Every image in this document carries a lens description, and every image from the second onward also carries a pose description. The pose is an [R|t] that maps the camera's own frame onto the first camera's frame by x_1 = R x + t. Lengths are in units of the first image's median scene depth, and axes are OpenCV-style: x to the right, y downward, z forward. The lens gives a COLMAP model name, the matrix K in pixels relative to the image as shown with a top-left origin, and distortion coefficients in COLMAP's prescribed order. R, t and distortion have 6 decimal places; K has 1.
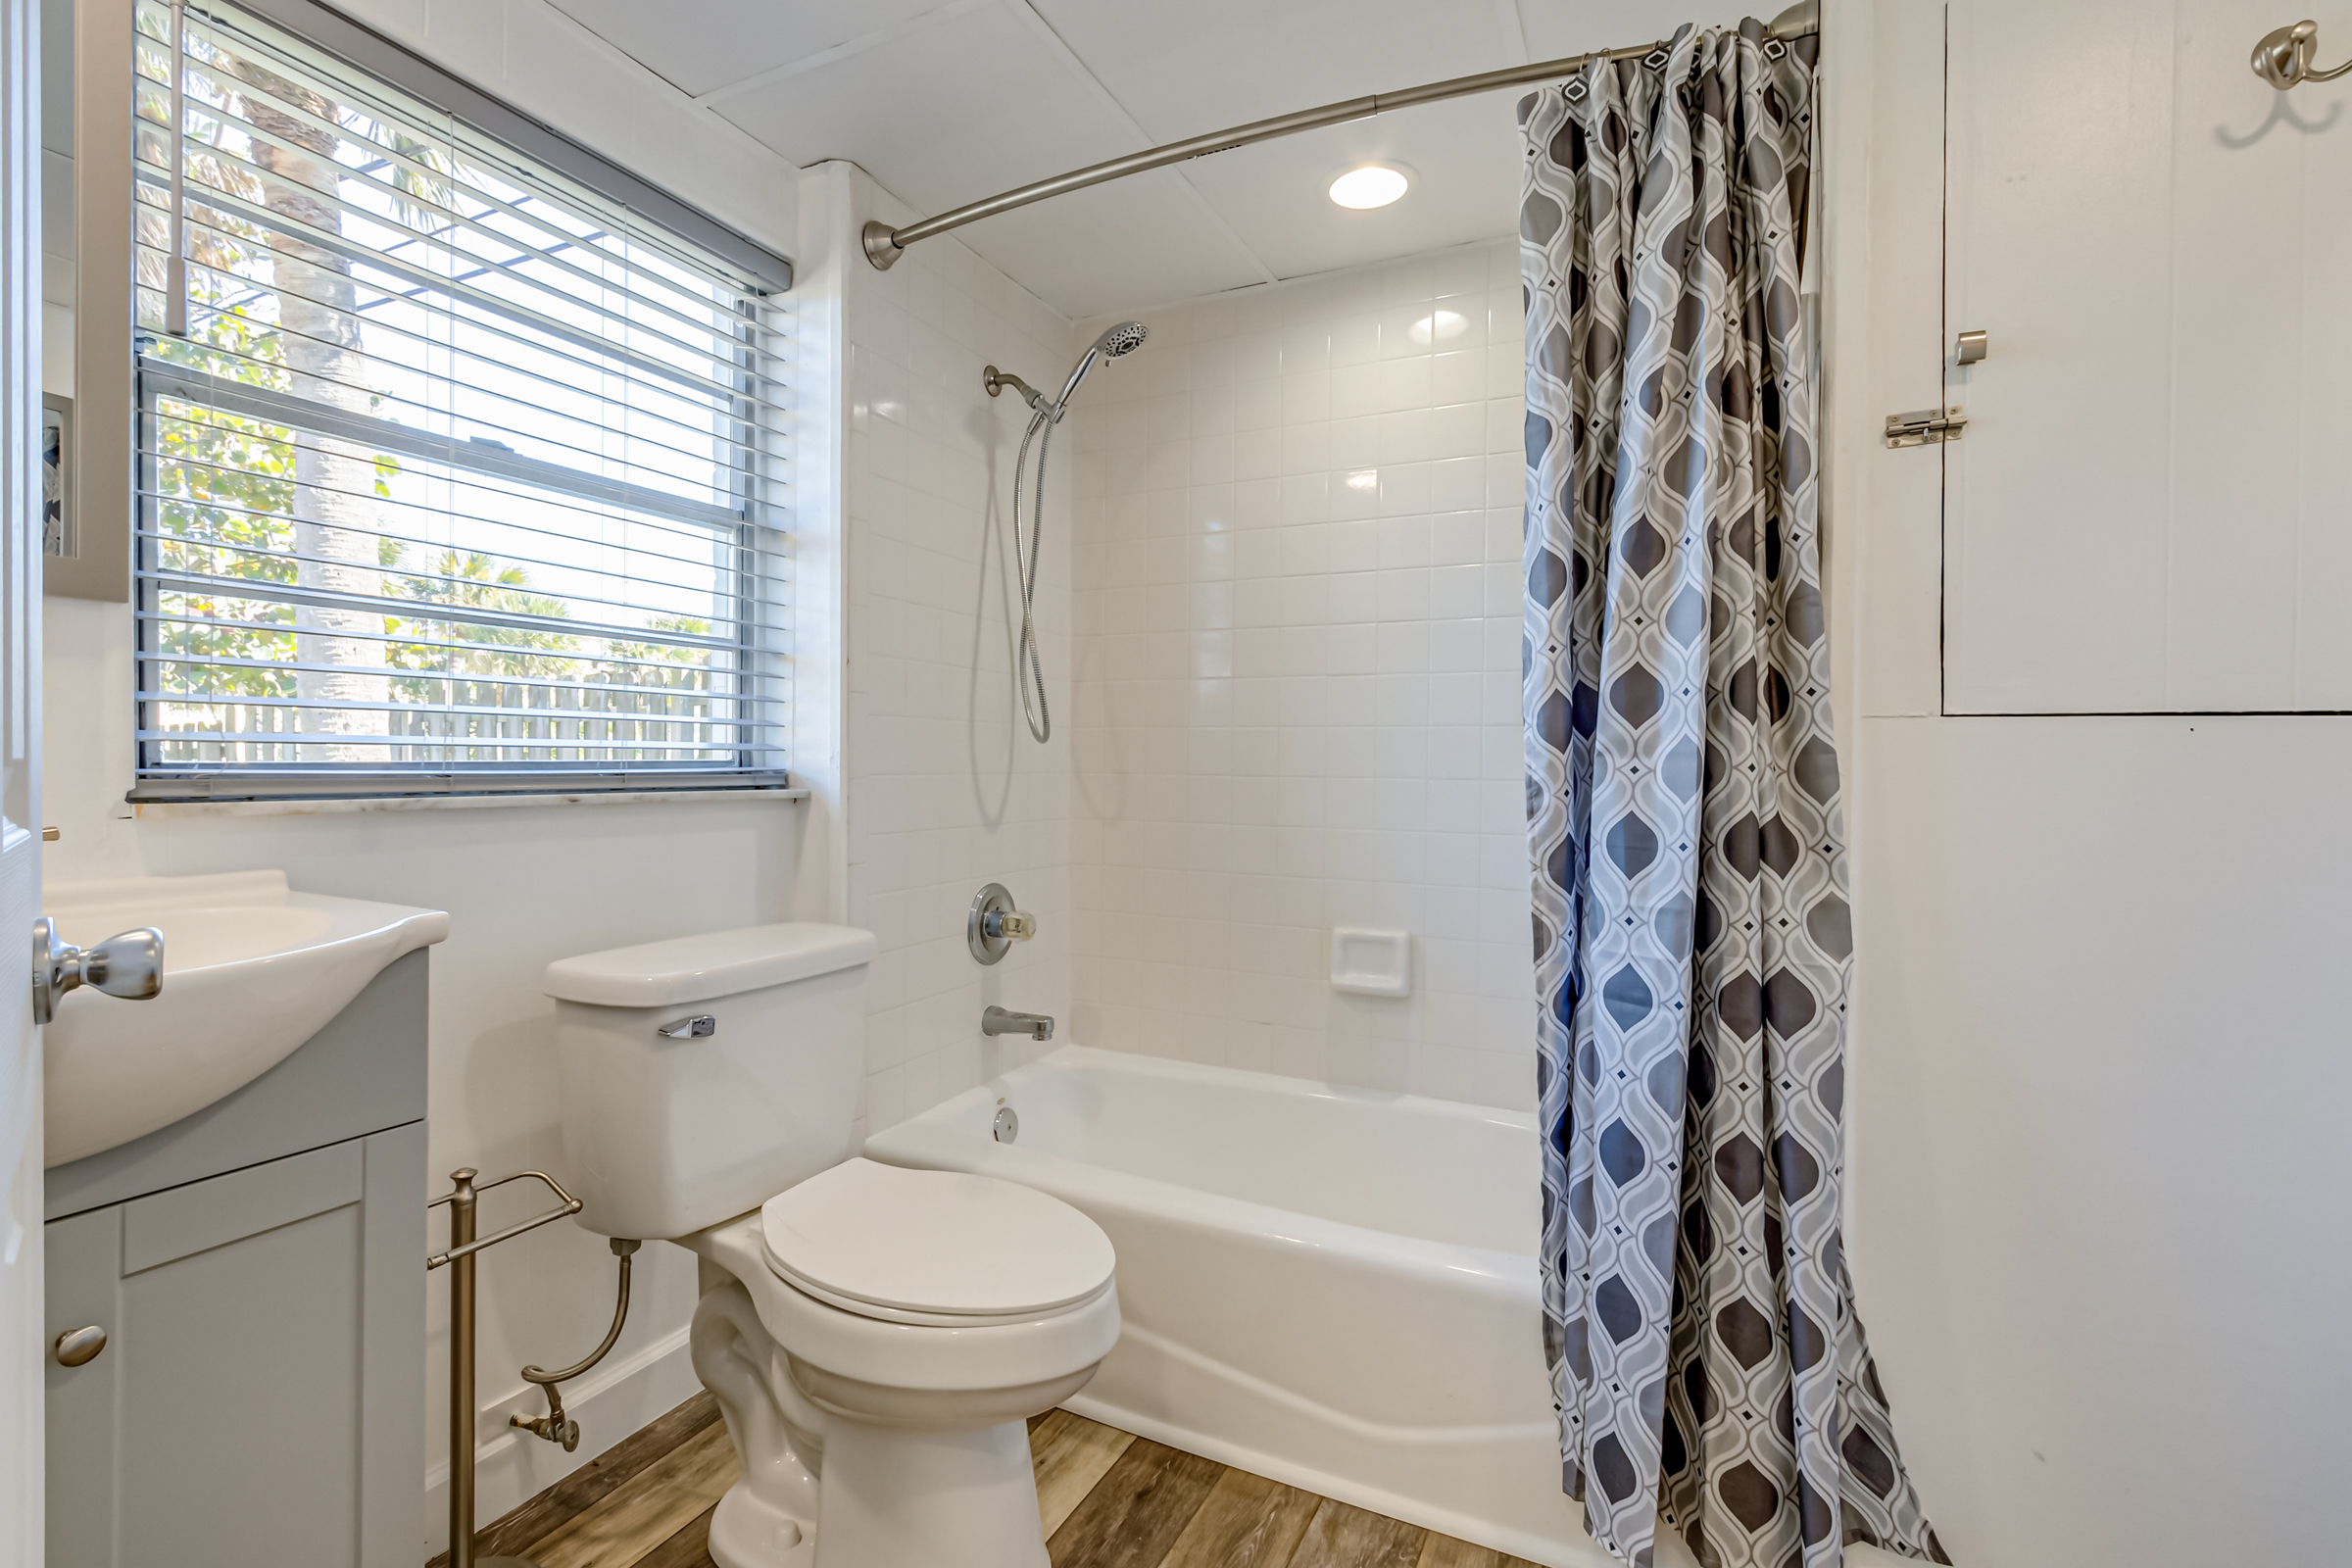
lens RADIAL K [[1086.6, 0, 1152.7], [0, 1086.6, 779.9], [0, 0, 1]] dist [0.005243, -0.001759]
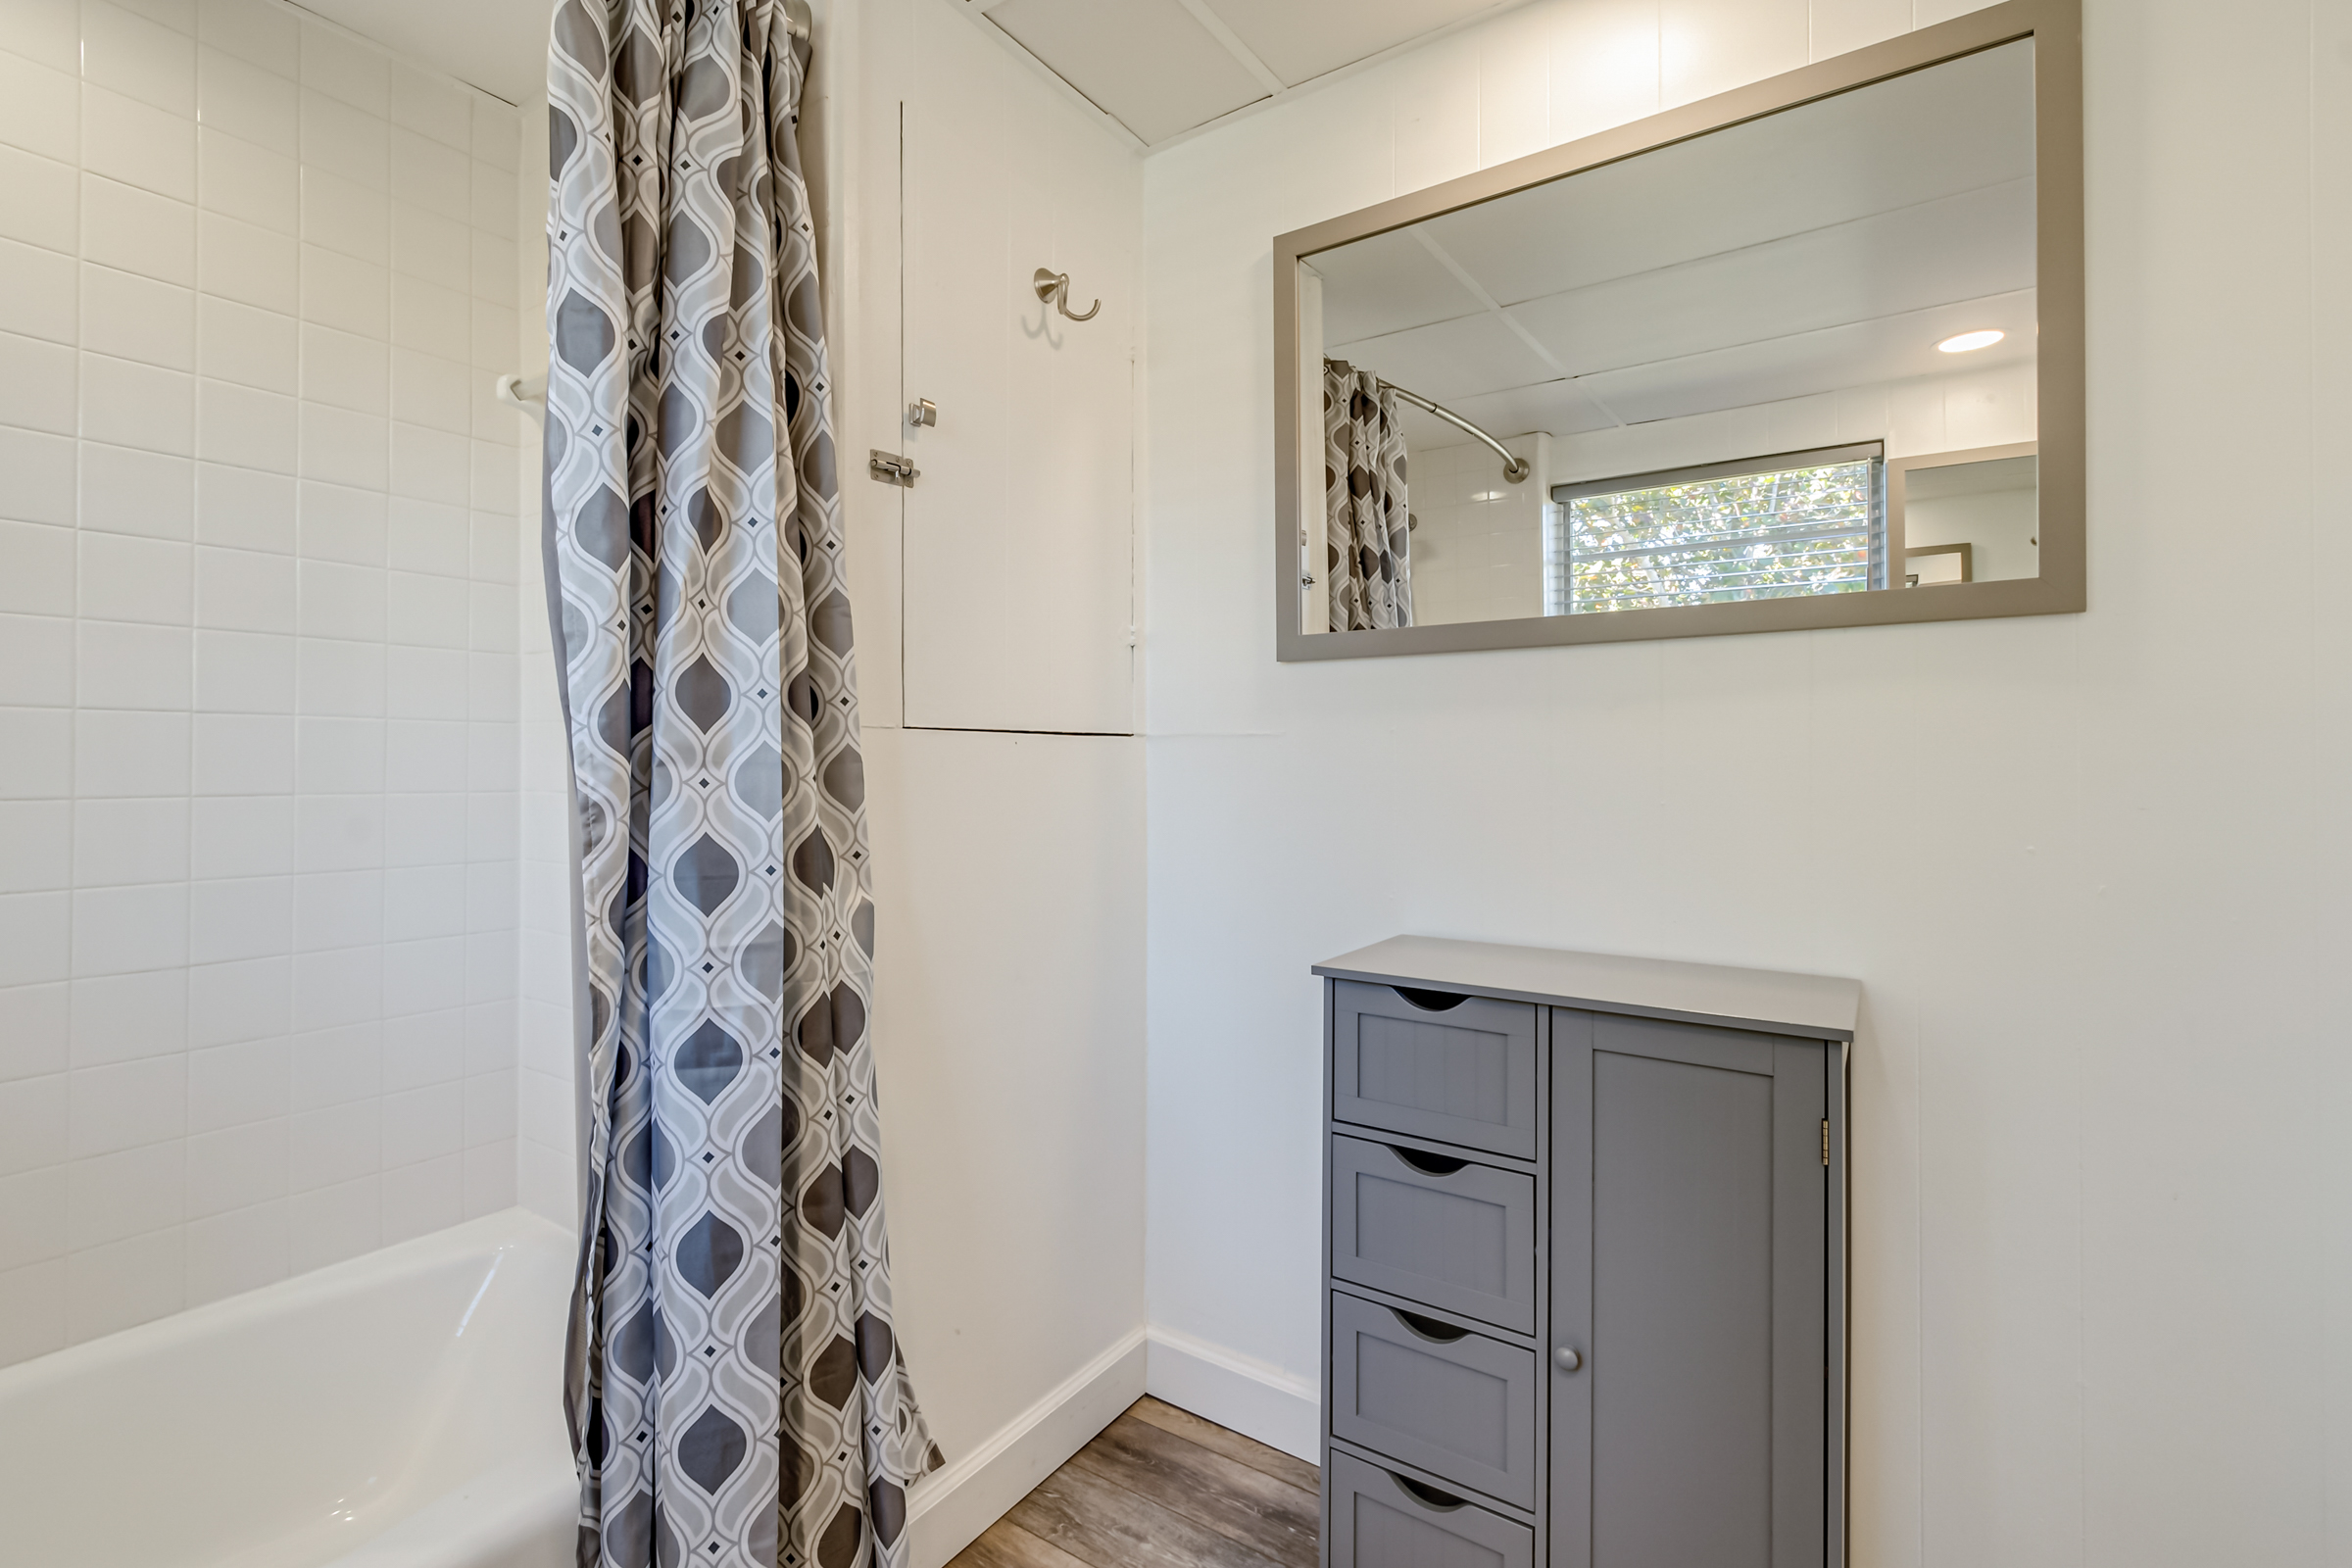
lens RADIAL K [[1091.7, 0, 1161.5], [0, 1091.7, 752.1], [0, 0, 1]] dist [0.003065, 0.000467]
pose [[0.149382, -0.002489, 0.988776, -0.314210], [0.013624, 0.999907, 0.000459, -0.027422], [-0.988686, 0.013402, 0.149402, 0.503107]]
